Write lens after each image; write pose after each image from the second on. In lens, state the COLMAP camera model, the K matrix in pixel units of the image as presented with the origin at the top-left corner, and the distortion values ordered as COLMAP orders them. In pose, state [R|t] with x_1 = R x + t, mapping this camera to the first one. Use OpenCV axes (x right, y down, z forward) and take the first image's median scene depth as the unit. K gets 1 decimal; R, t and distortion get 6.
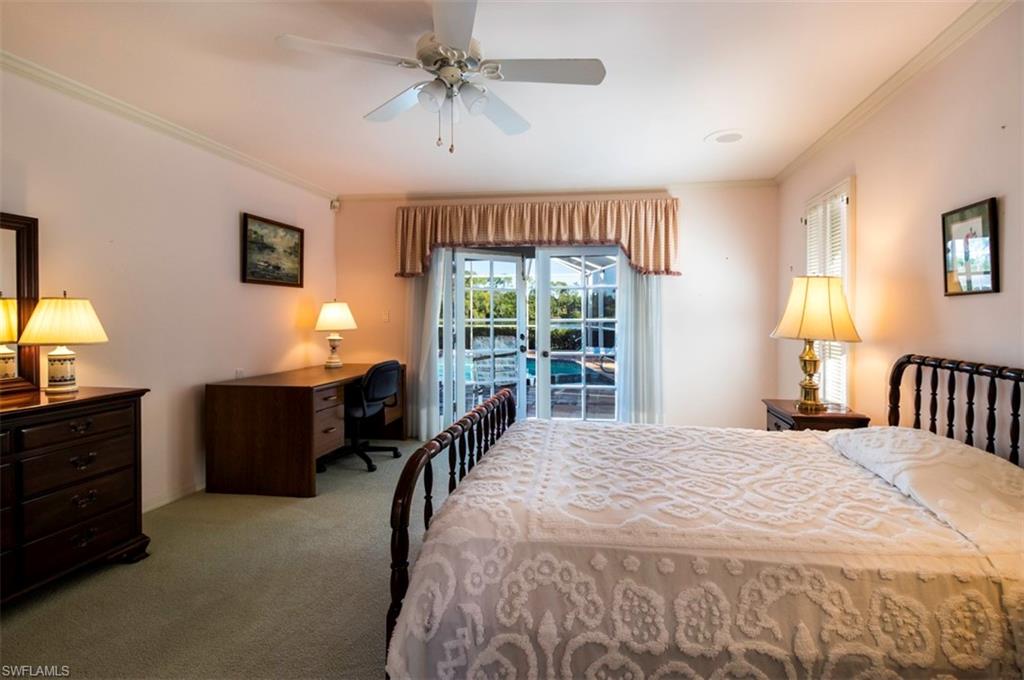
lens RADIAL K [[487.0, 0, 510.3], [0, 487.0, 317.5], [0, 0, 1]] dist [-0.035652, -0.000470]
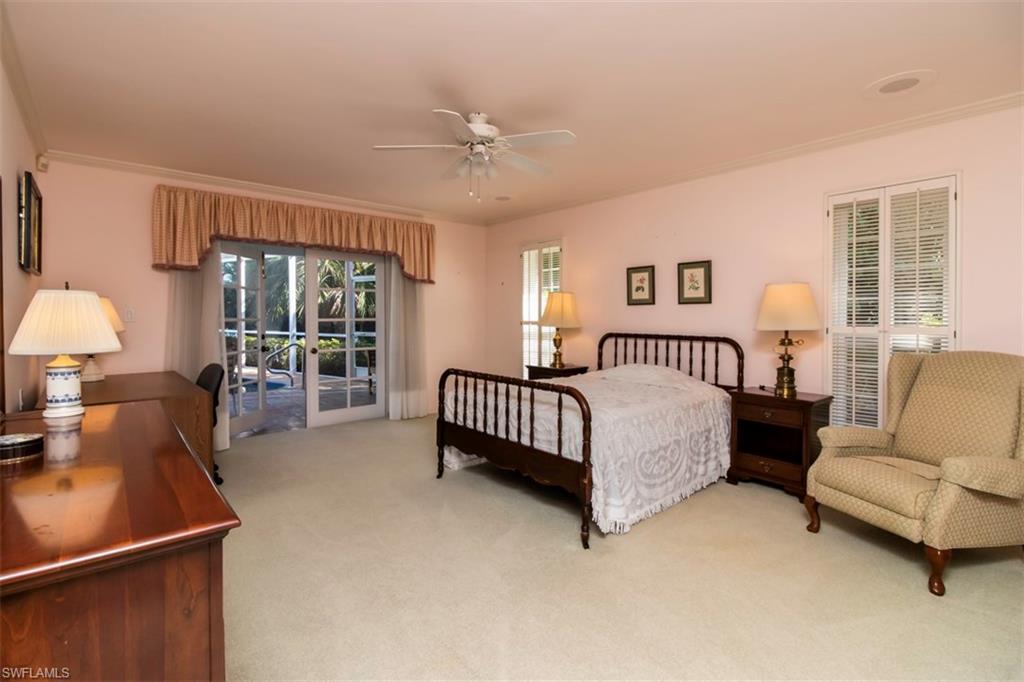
lens RADIAL K [[487.0, 0, 510.3], [0, 487.0, 318.5], [0, 0, 1]] dist [-0.035652, -0.000470]
pose [[0.627790, -0.004549, 0.778369, -0.812799], [0.002186, 0.999989, 0.004081, 0.003559], [-0.778379, -0.000861, 0.627794, 0.004800]]
